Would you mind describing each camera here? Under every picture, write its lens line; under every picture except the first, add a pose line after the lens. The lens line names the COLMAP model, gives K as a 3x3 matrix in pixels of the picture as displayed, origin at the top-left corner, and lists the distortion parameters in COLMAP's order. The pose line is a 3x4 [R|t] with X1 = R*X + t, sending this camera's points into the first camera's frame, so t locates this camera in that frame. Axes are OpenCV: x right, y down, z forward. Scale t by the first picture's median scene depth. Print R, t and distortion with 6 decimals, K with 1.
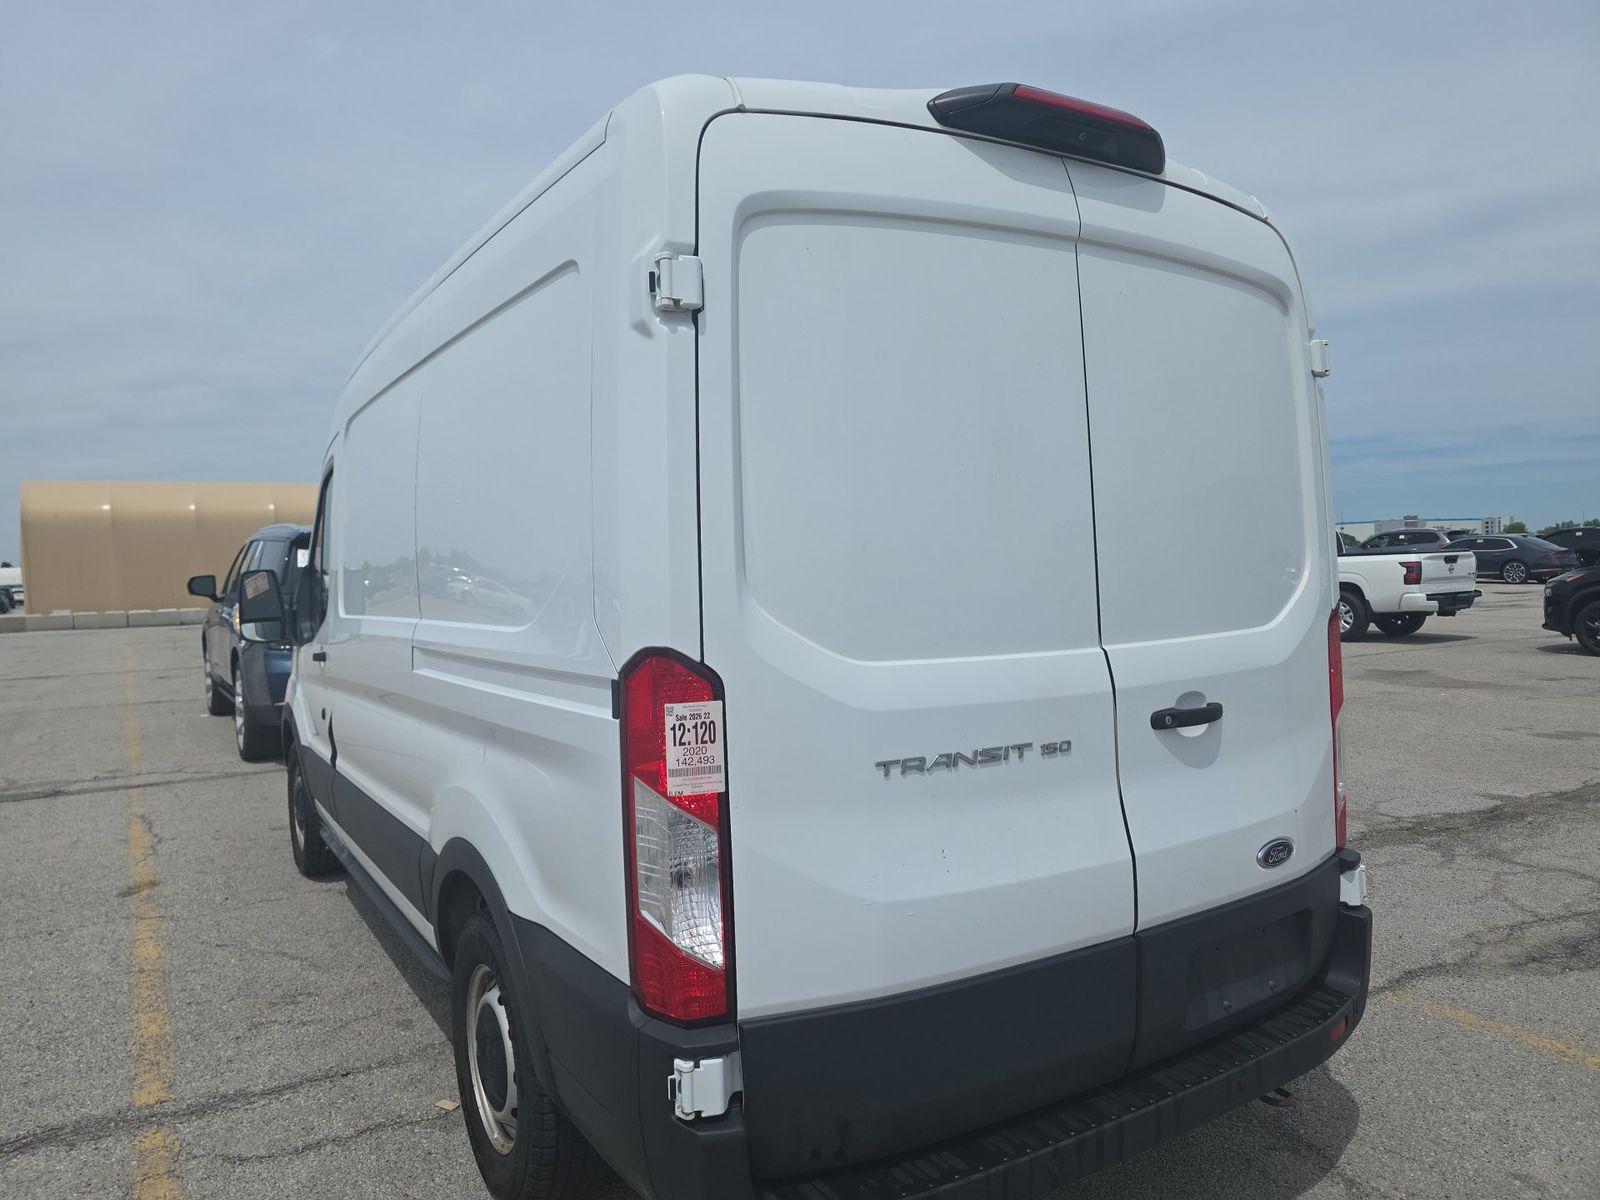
lens RADIAL K [[1073.5, 0, 803.2], [0, 1073.5, 544.8], [0, 0, 1]] dist [0.063237, -0.047992]
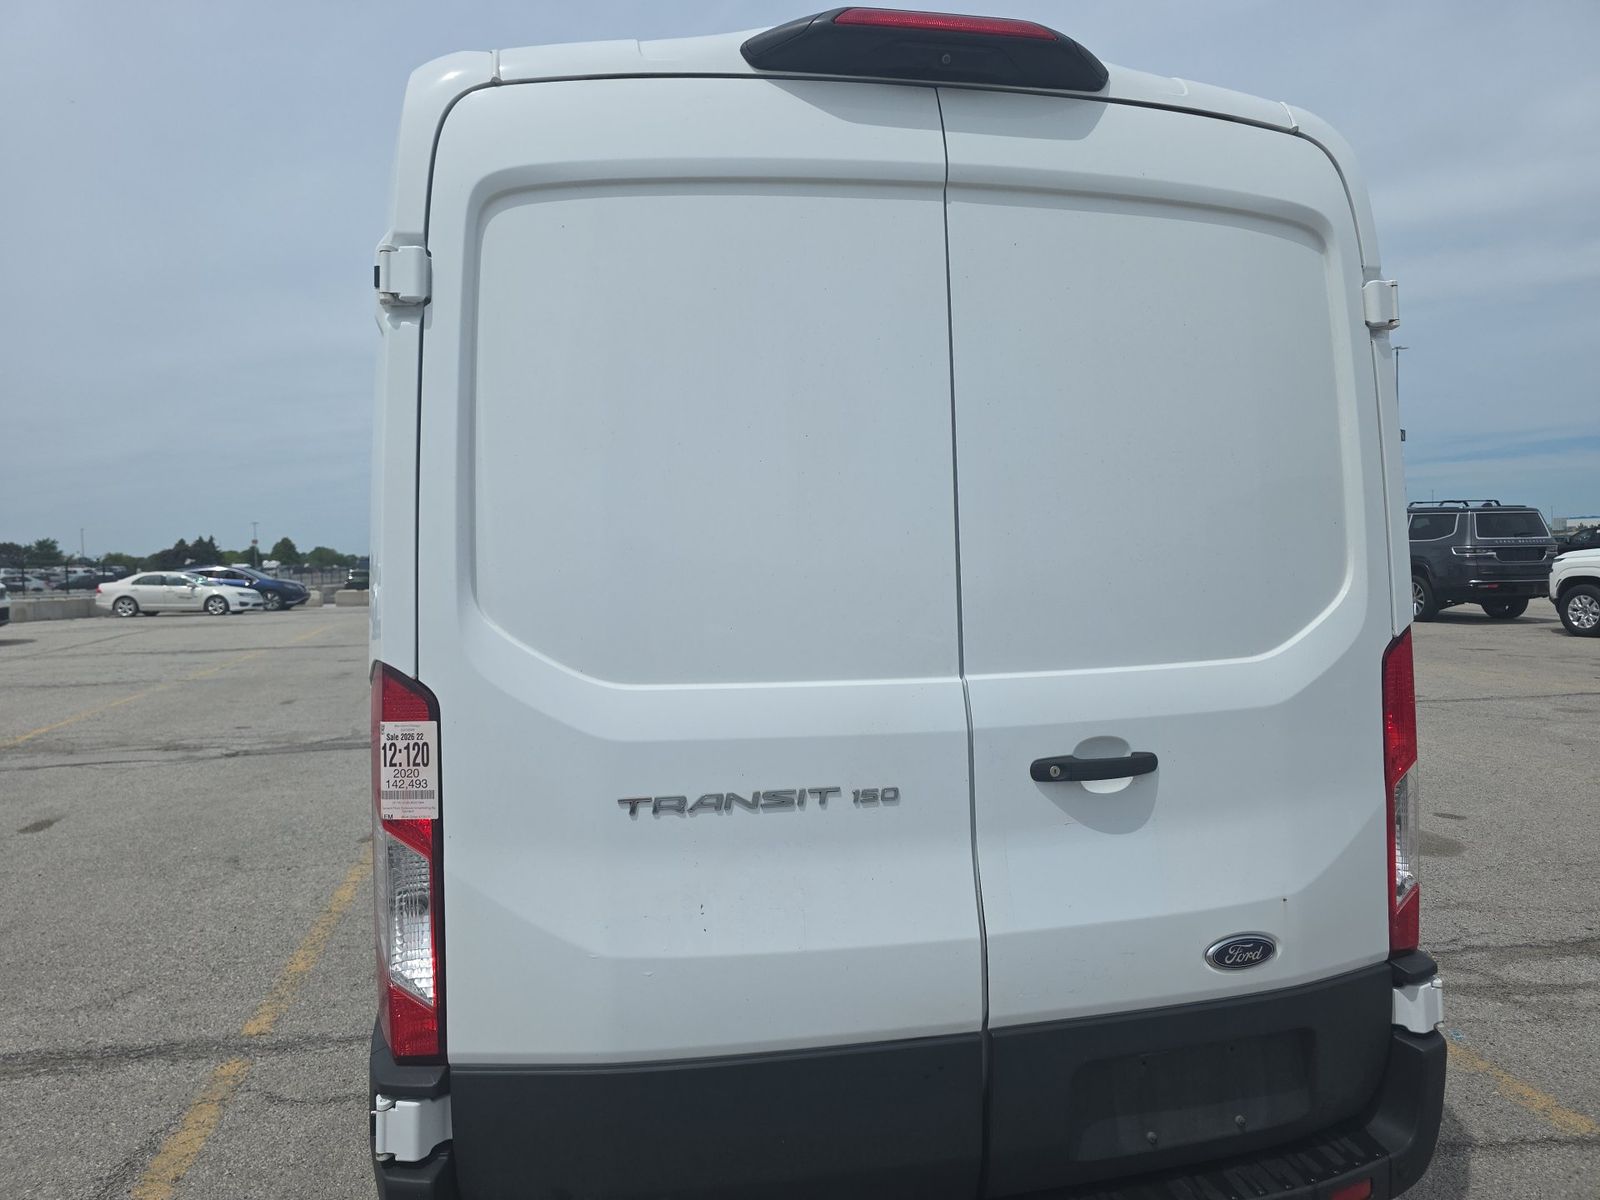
lens RADIAL K [[1073.5, 0, 803.2], [0, 1073.5, 544.8], [0, 0, 1]] dist [0.063237, -0.047992]
pose [[0.940855, 0.006507, -0.338748, 0.467709], [-0.002167, 0.999911, 0.013190, -0.018411], [0.338804, -0.011676, 0.940785, 0.195354]]
